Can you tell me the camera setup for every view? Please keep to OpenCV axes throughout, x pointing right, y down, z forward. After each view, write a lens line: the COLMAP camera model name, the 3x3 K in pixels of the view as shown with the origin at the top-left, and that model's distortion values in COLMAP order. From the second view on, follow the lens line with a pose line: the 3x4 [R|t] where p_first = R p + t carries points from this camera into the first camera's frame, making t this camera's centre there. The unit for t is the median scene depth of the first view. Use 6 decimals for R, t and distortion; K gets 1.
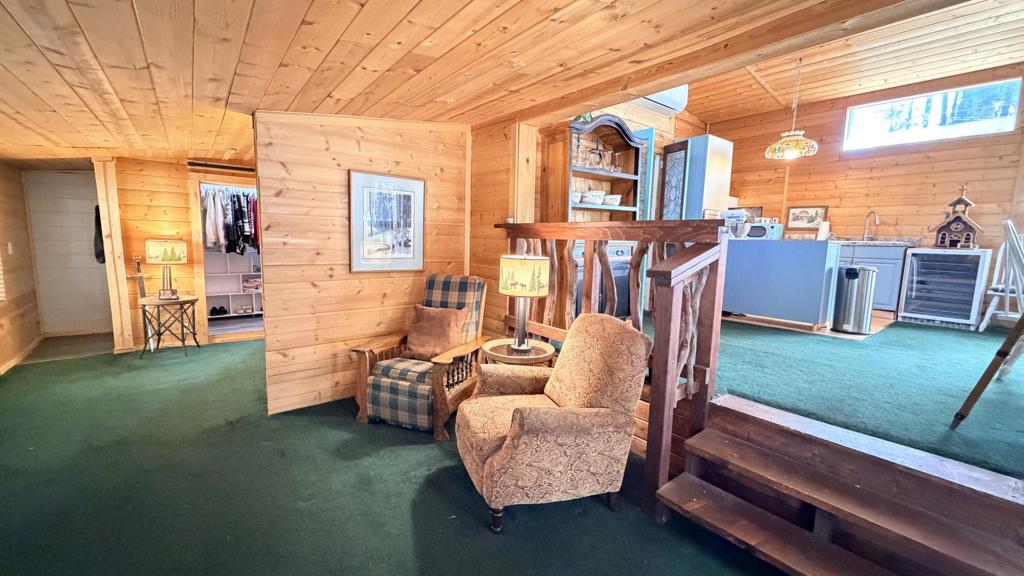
lens RADIAL K [[408.1, 0, 510.9], [0, 408.1, 288.5], [0, 0, 1]] dist [-0.000584, 0.000497]
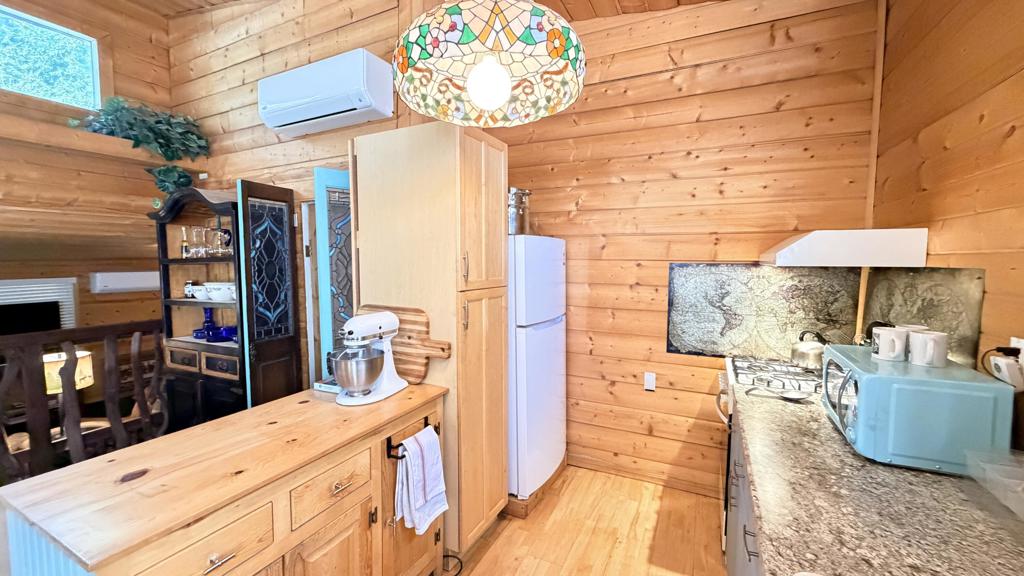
lens RADIAL K [[408.1, 0, 512.5], [0, 408.1, 287.9], [0, 0, 1]] dist [-0.000584, 0.000497]
pose [[0.427014, 0.044593, -0.903145, 0.789323], [-0.104943, 0.994478, -0.000515, -0.190250], [0.898135, 0.094999, 0.429336, 0.805426]]
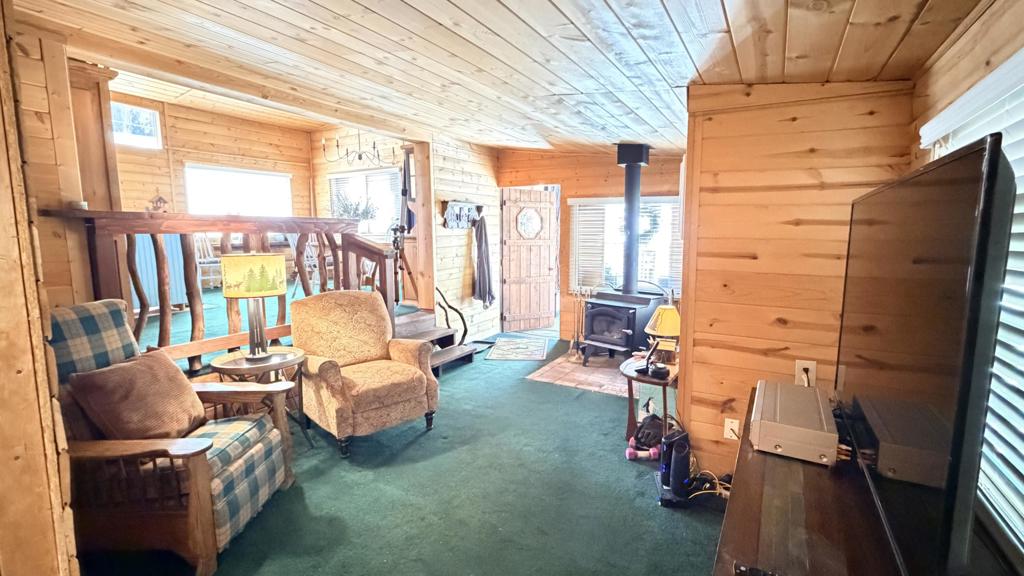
lens RADIAL K [[455.3, 0, 510.4], [0, 455.3, 290.0], [0, 0, 1]] dist [0.001145, -0.000007]
pose [[-0.369161, -0.134379, 0.919599, -0.543880], [0.111652, 0.975912, 0.187429, -0.061810], [-0.922634, 0.171866, -0.345265, 0.412044]]
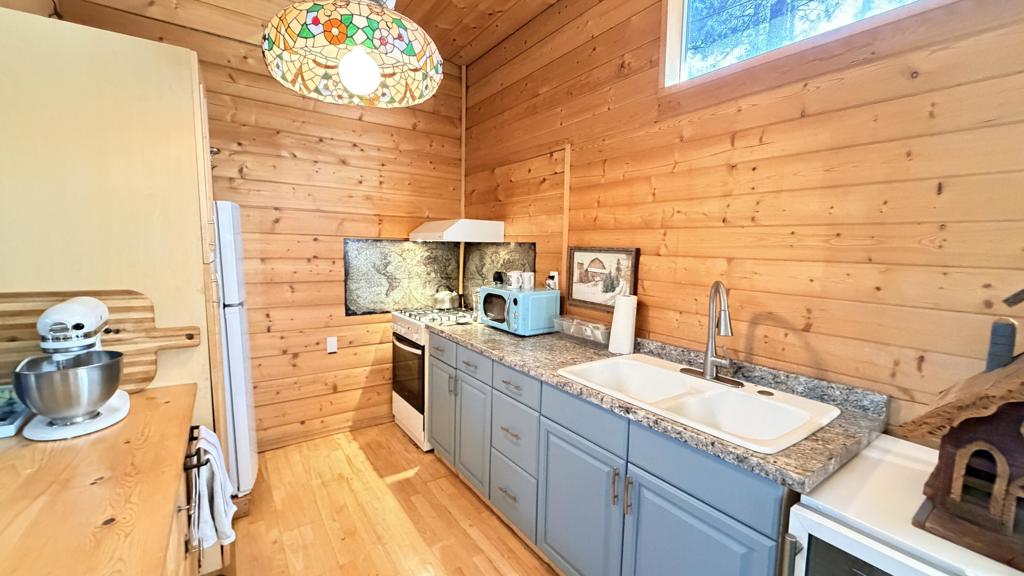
lens RADIAL K [[408.1, 0, 510.1], [0, 408.1, 287.0], [0, 0, 1]] dist [-0.000584, 0.000497]
pose [[0.997944, 0.004999, -0.063893, 0.698168], [-0.006684, 0.999635, -0.026190, -0.162090], [0.063739, 0.026563, 0.997613, 0.650724]]
